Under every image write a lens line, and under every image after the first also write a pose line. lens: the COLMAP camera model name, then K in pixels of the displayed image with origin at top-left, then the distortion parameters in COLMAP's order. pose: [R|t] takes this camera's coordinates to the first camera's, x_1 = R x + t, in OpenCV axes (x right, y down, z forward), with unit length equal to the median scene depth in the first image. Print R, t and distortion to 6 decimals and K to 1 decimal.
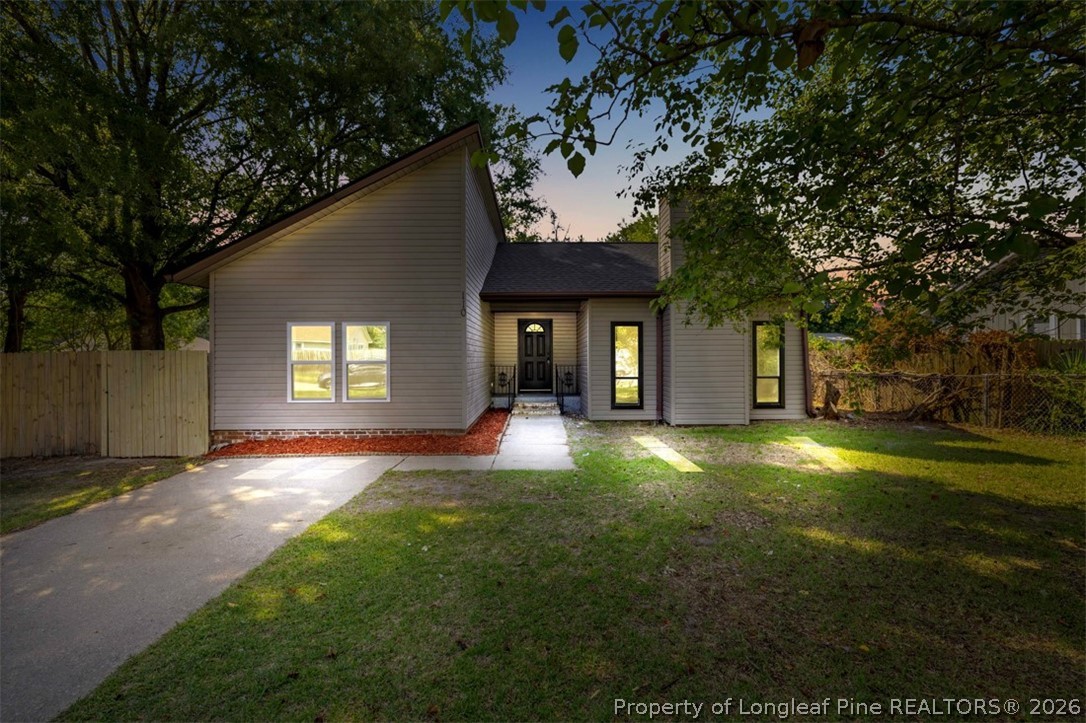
lens RADIAL K [[460.2, 0, 543.1], [0, 460.2, 364.0], [0, 0, 1]] dist [0.009602, 0.001050]
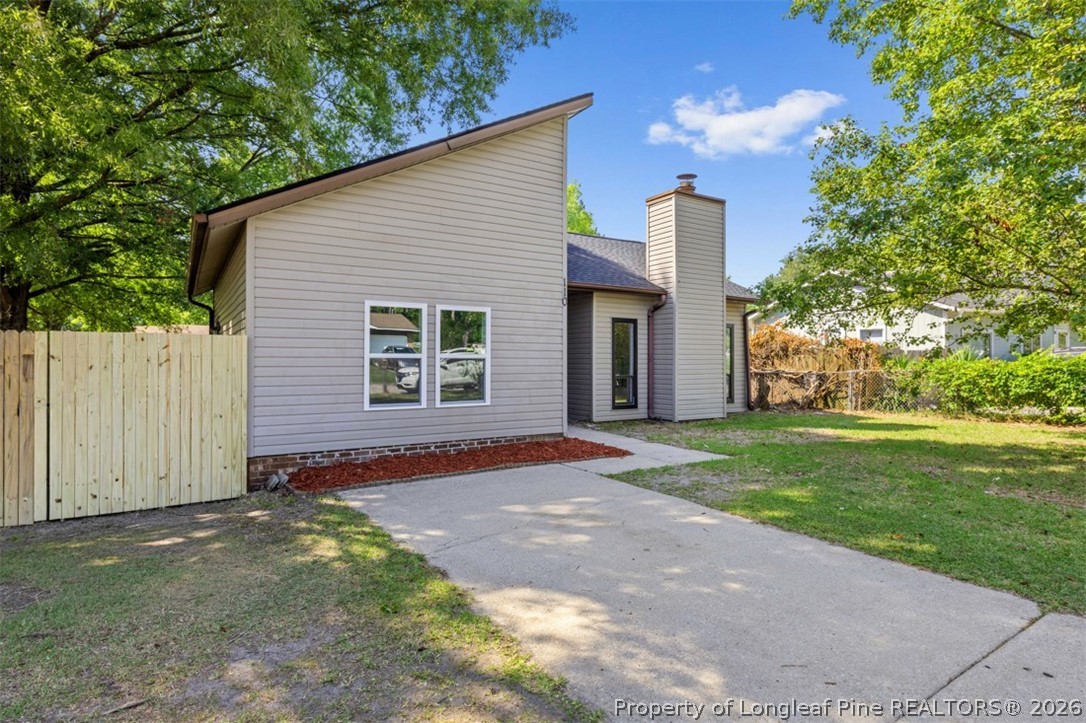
lens RADIAL K [[578.4, 0, 542.7], [0, 578.4, 361.4], [0, 0, 1]] dist [0.004718, 0.000086]
pose [[0.847541, 0.005710, 0.530700, -0.628709], [0.001325, 0.999916, -0.012874, 0.014246], [-0.530729, 0.011614, 0.847462, 0.061990]]
